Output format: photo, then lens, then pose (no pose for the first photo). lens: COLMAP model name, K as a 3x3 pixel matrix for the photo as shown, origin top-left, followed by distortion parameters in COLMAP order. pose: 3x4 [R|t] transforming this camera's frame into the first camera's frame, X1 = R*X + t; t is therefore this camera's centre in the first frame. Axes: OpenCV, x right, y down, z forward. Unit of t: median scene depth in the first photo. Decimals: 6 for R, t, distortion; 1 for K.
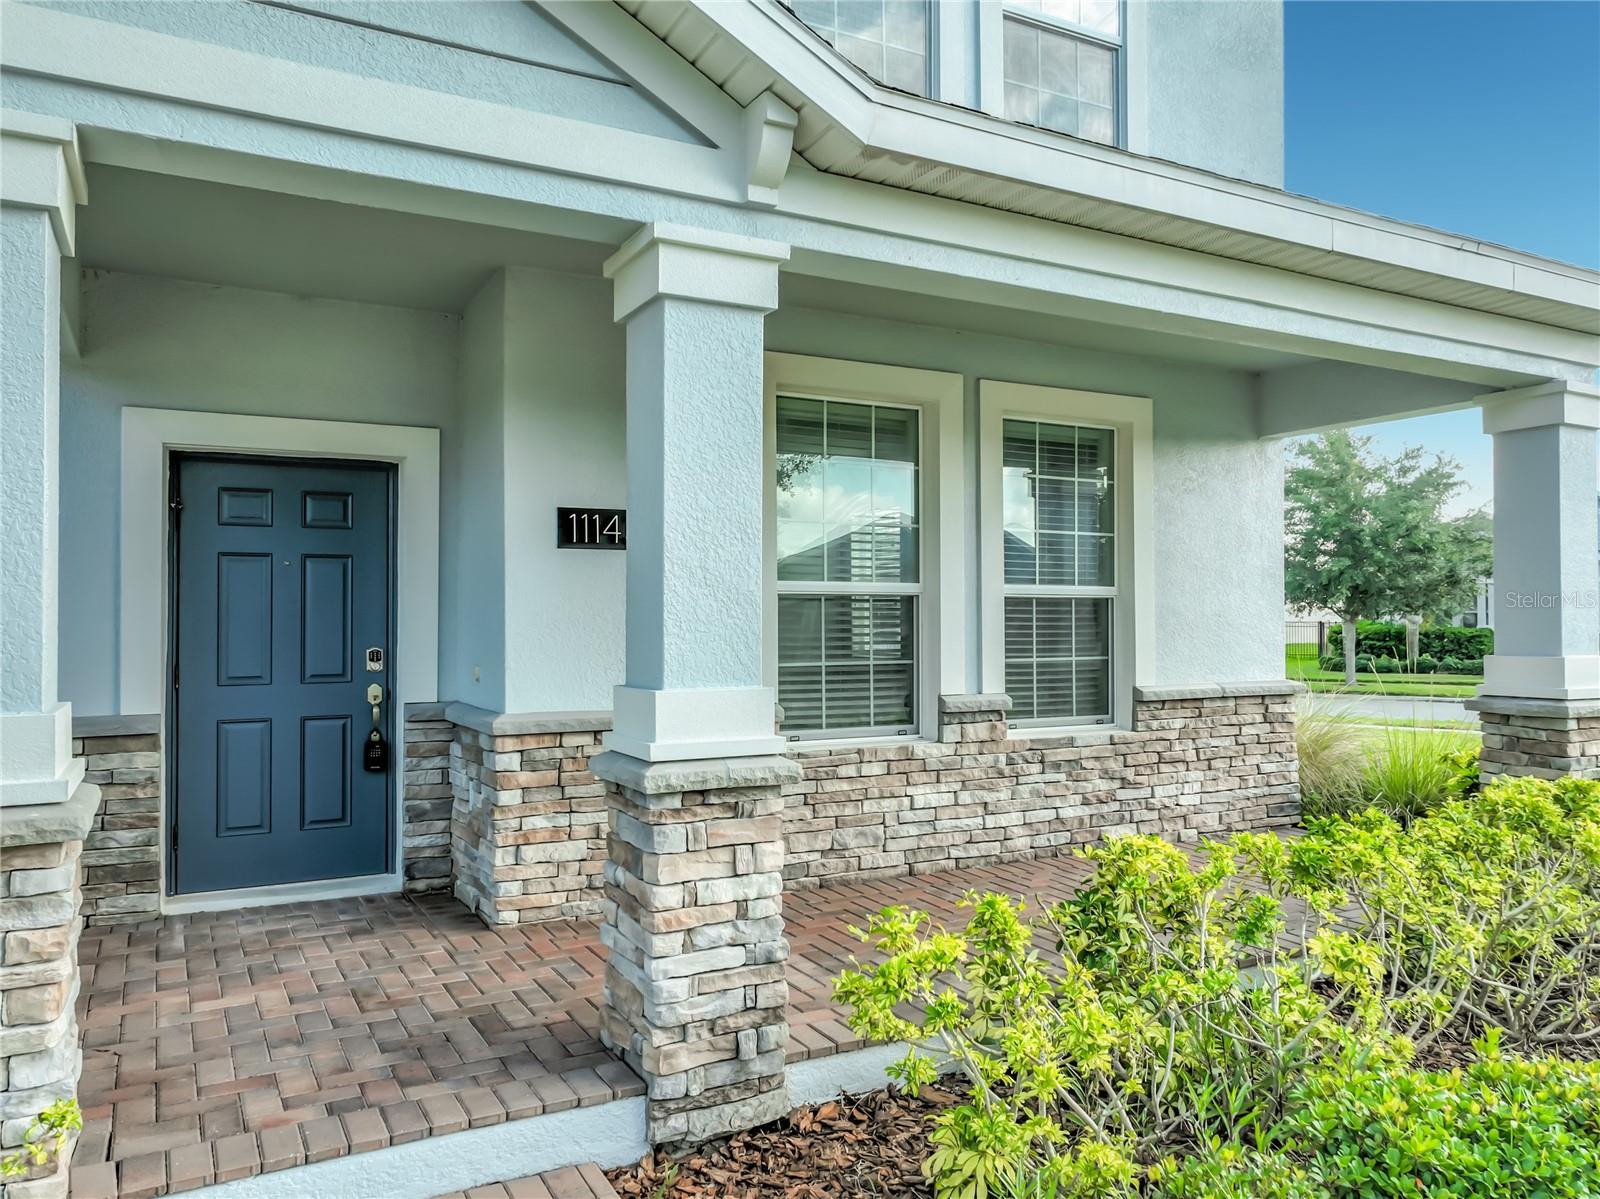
lens RADIAL K [[1131.3, 0, 800.0], [0, 1131.3, 599.5], [0, 0, 1]] dist [0.001356, 0.015374]
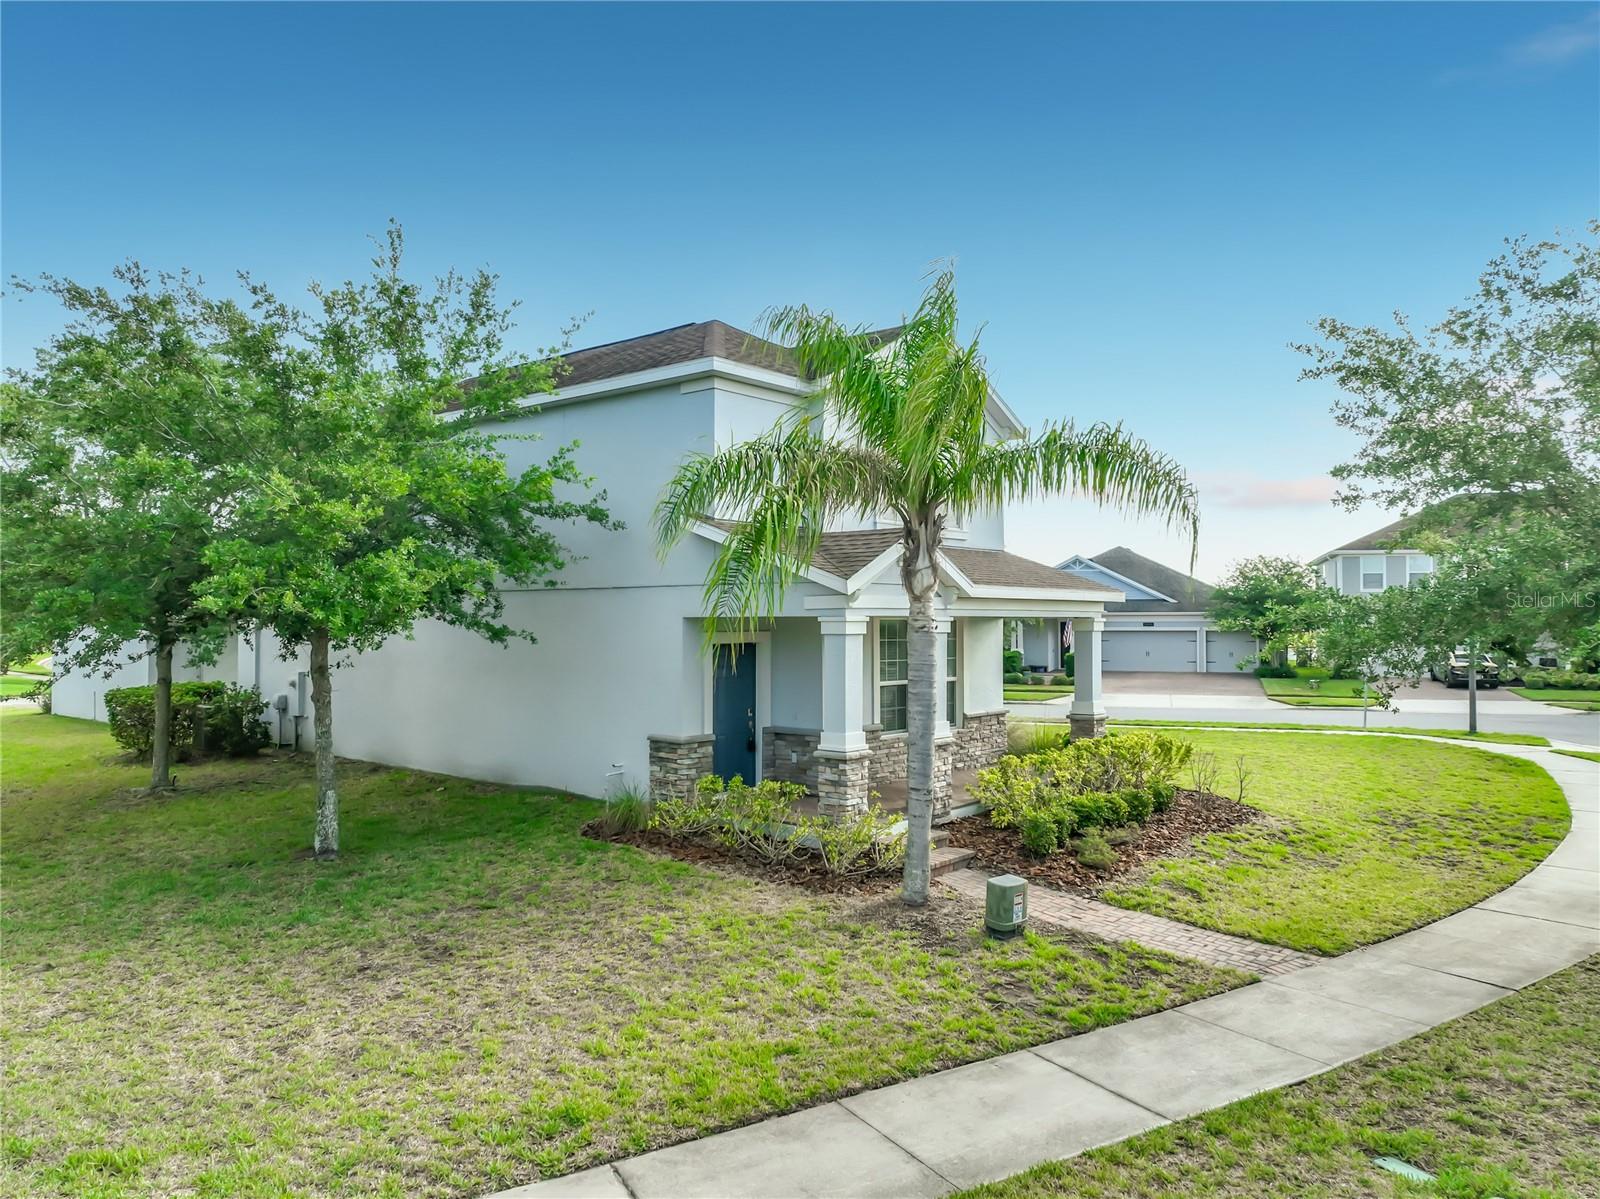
lens RADIAL K [[1131.3, 0, 800.0], [0, 1131.3, 599.5], [0, 0, 1]] dist [0.001356, 0.015374]
pose [[0.927504, 0.008699, 0.373711, -1.329044], [-0.007197, 0.999959, -0.005415, -0.219082], [-0.373743, 0.002333, 0.927529, -1.704404]]
